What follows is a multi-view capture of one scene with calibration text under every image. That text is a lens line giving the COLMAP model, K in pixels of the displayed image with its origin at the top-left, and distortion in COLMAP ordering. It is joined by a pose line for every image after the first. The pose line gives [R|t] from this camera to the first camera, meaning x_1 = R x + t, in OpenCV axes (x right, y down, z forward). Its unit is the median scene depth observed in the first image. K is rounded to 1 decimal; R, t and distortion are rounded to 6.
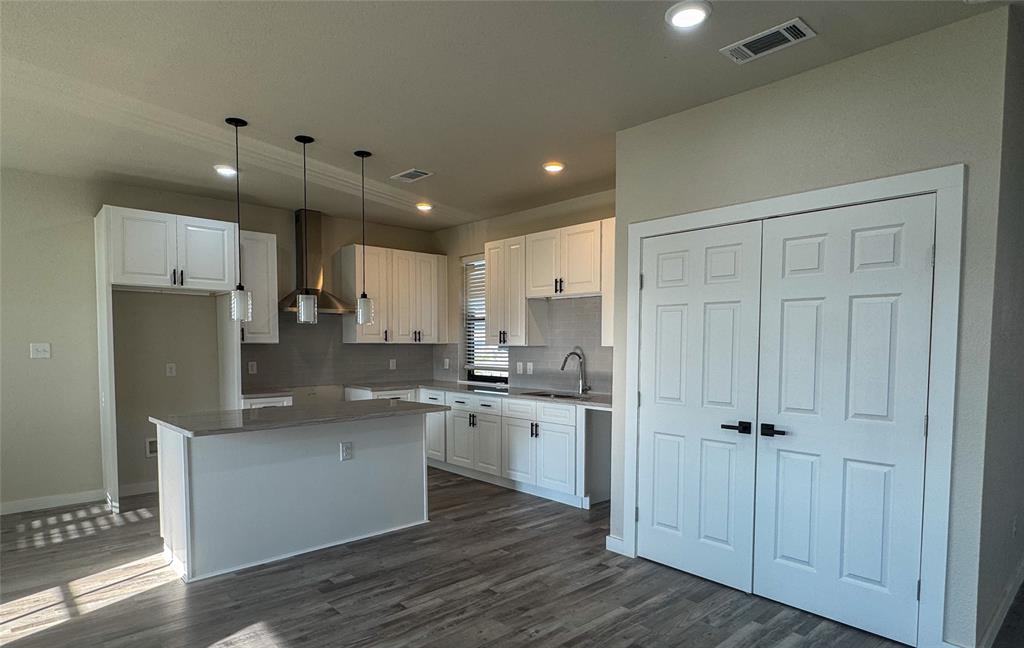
lens RADIAL K [[574.1, 0, 515.7], [0, 574.1, 376.2], [0, 0, 1]] dist [-0.002805, -0.000479]
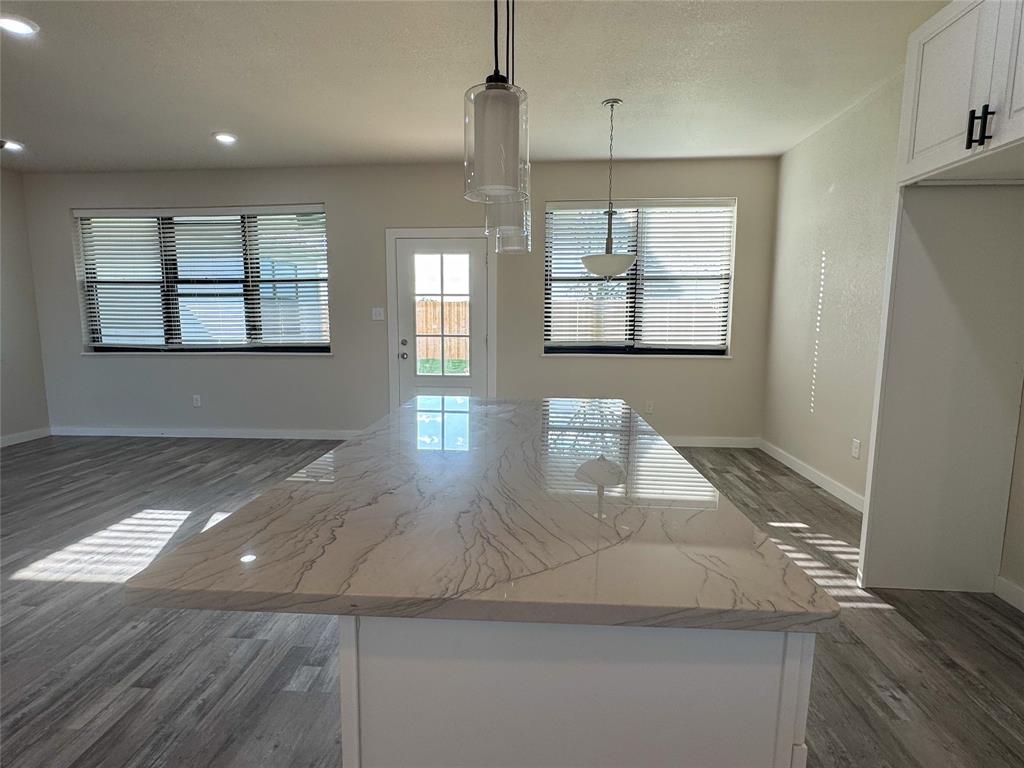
lens RADIAL K [[522.1, 0, 512.0], [0, 522.1, 384.0], [0, 0, 1]] dist [0.004815, -0.000596]
pose [[-0.735403, 0.084051, -0.672398, -0.074099], [-0.043800, 0.984307, 0.170945, -0.037357], [0.676213, 0.155164, -0.720180, 0.928654]]
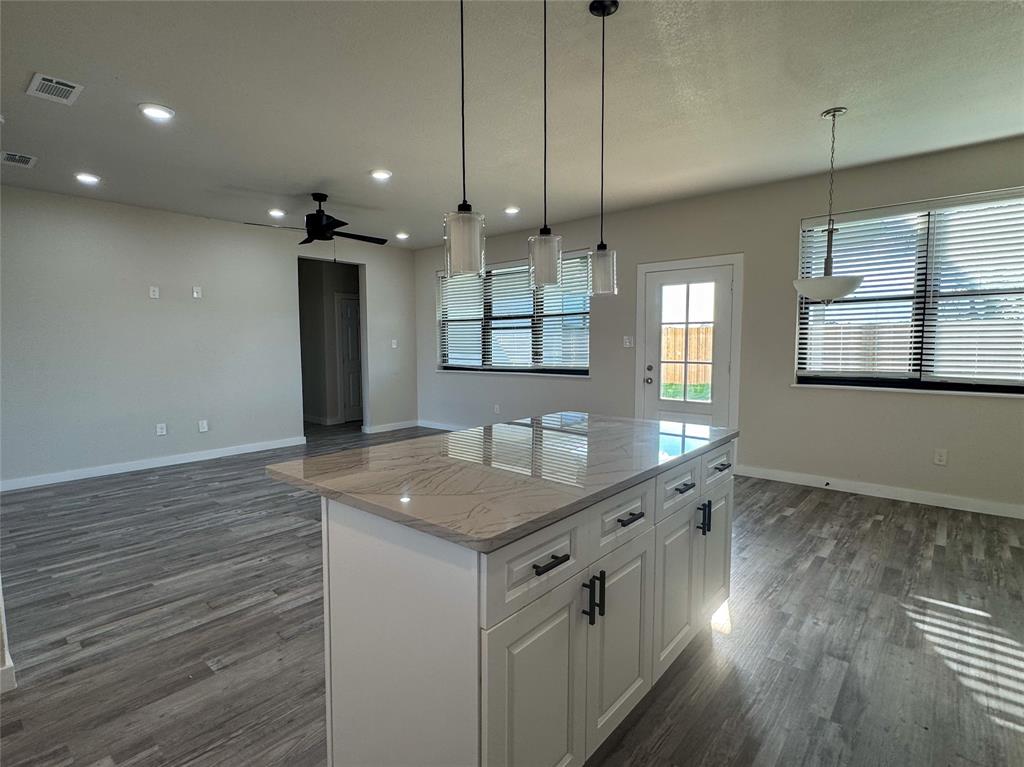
lens RADIAL K [[522.1, 0, 512.0], [0, 522.1, 383.5], [0, 0, 1]] dist [0.004815, -0.000596]
pose [[-0.993777, 0.013080, -0.110617, -0.196080], [-0.002361, 0.990386, 0.138314, -0.051148], [0.111363, 0.137714, -0.984192, 1.075318]]
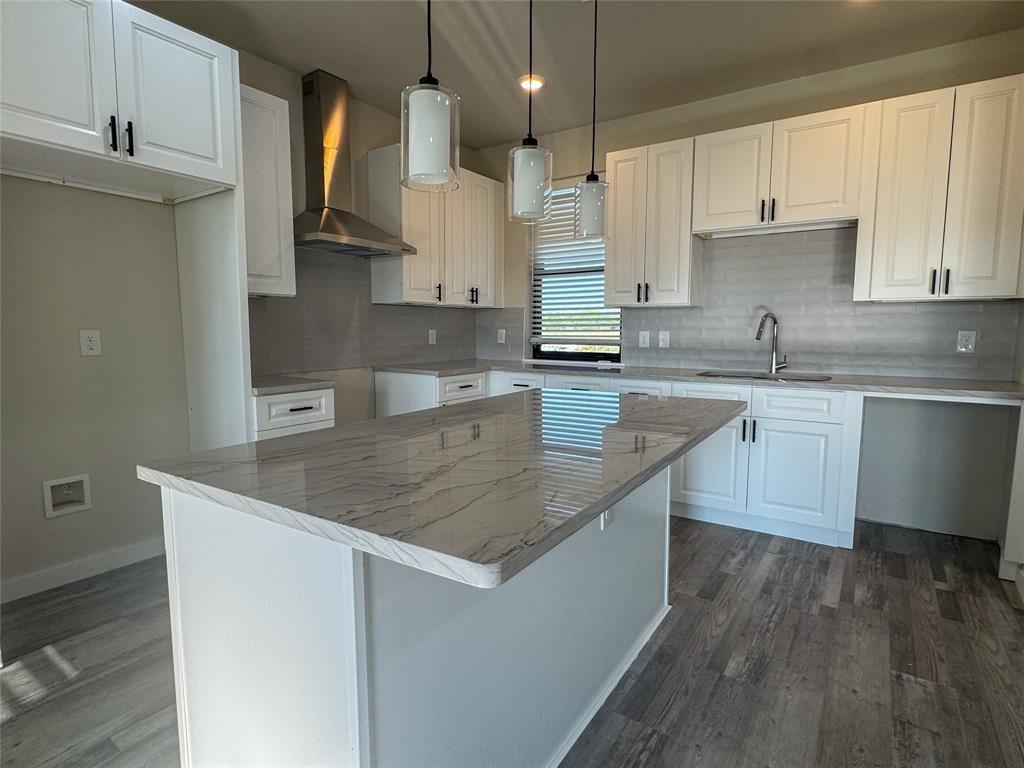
lens RADIAL K [[530.7, 0, 512.0], [0, 530.7, 384.0], [0, 0, 1]] dist [0.000159, -0.000369]
pose [[0.973096, -0.024634, 0.229077, -0.333360], [0.013670, 0.998689, 0.049325, 0.006995], [-0.229992, -0.044867, 0.972158, 0.437508]]
